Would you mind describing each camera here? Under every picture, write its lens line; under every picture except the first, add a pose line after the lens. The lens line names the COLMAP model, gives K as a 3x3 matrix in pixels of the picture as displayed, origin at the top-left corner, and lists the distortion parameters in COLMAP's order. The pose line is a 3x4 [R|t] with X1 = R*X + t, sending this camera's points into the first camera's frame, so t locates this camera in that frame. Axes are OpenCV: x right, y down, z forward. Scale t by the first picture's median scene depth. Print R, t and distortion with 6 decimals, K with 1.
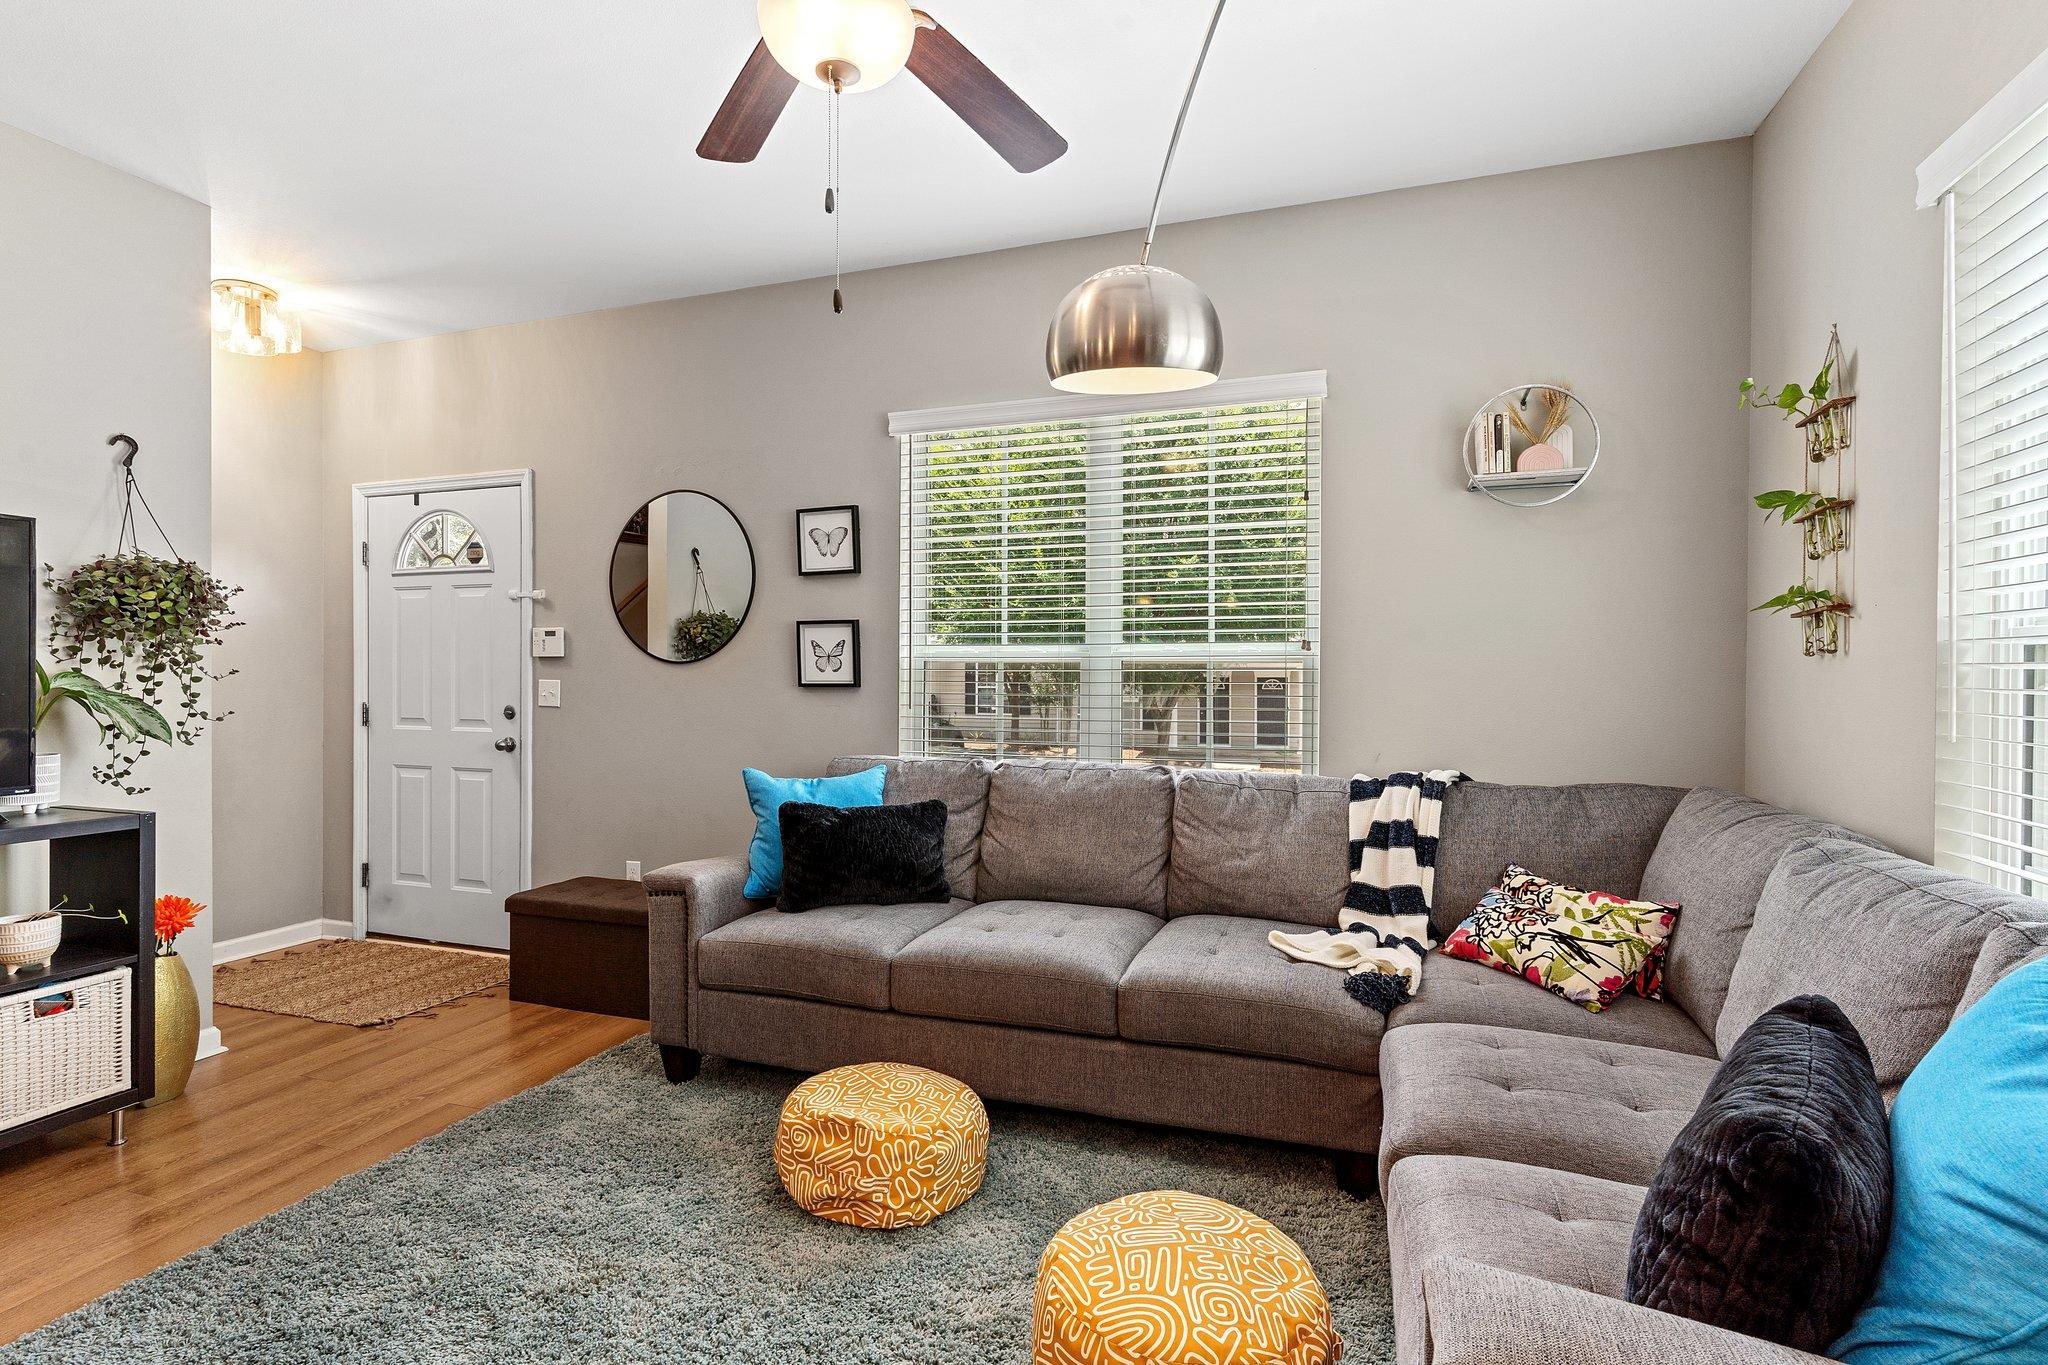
lens RADIAL K [[971.6, 0, 1024.0], [0, 971.6, 682.5], [0, 0, 1]] dist [0.001818, -0.000955]
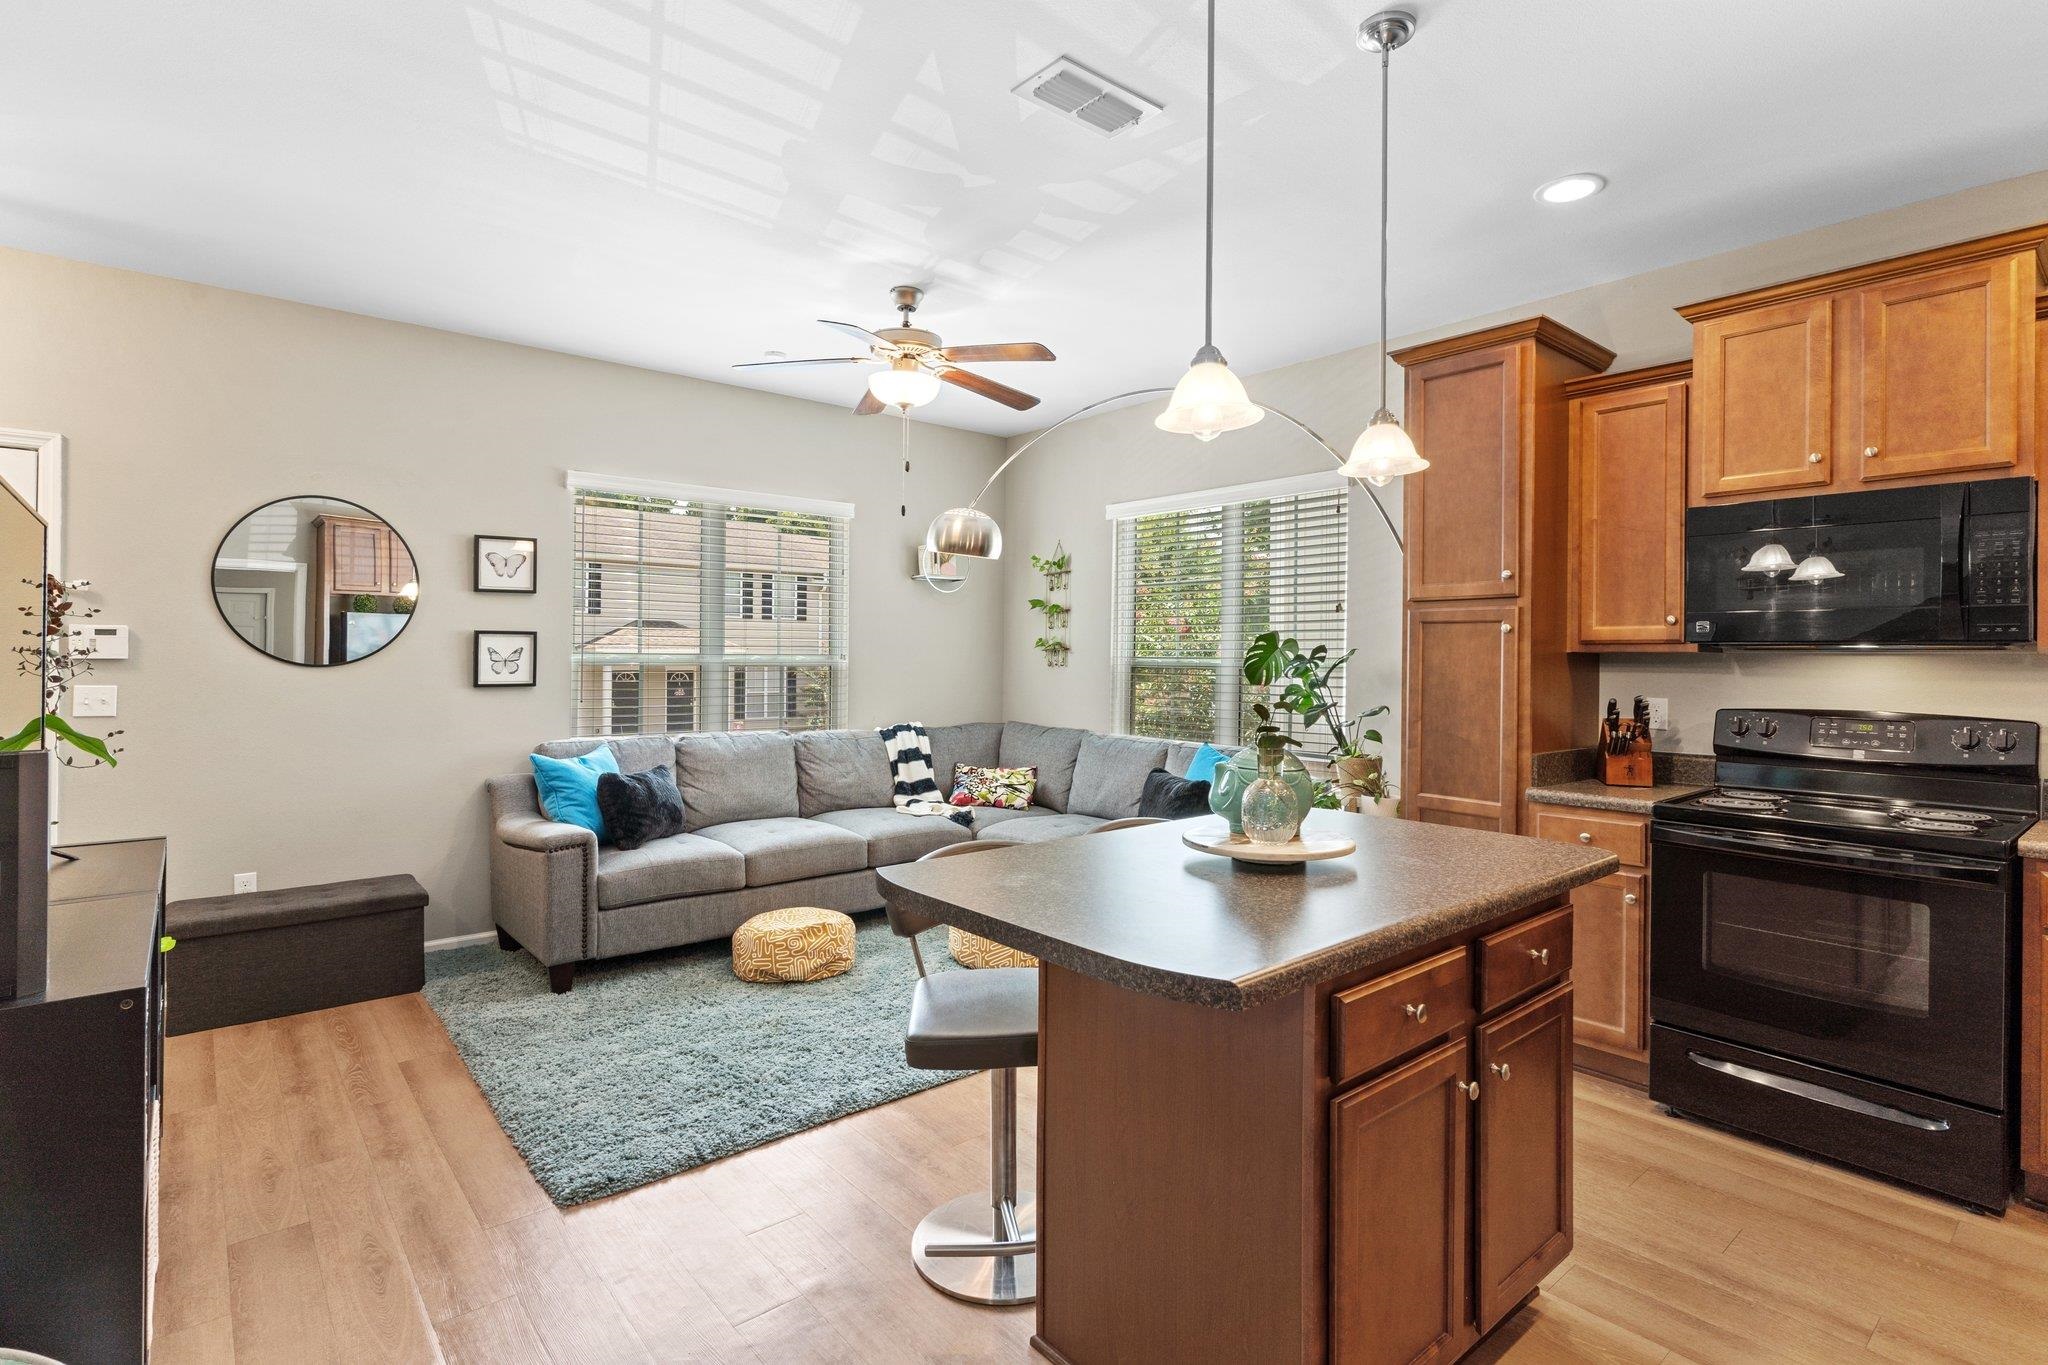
lens RADIAL K [[977.9, 0, 1026.2], [0, 977.9, 648.3], [0, 0, 1]] dist [0.000223, -0.000733]
pose [[0.511793, 0.007181, 0.859079, -1.209801], [-0.003346, 0.999974, -0.006366, -0.049398], [-0.859103, 0.000383, 0.511803, -0.221680]]
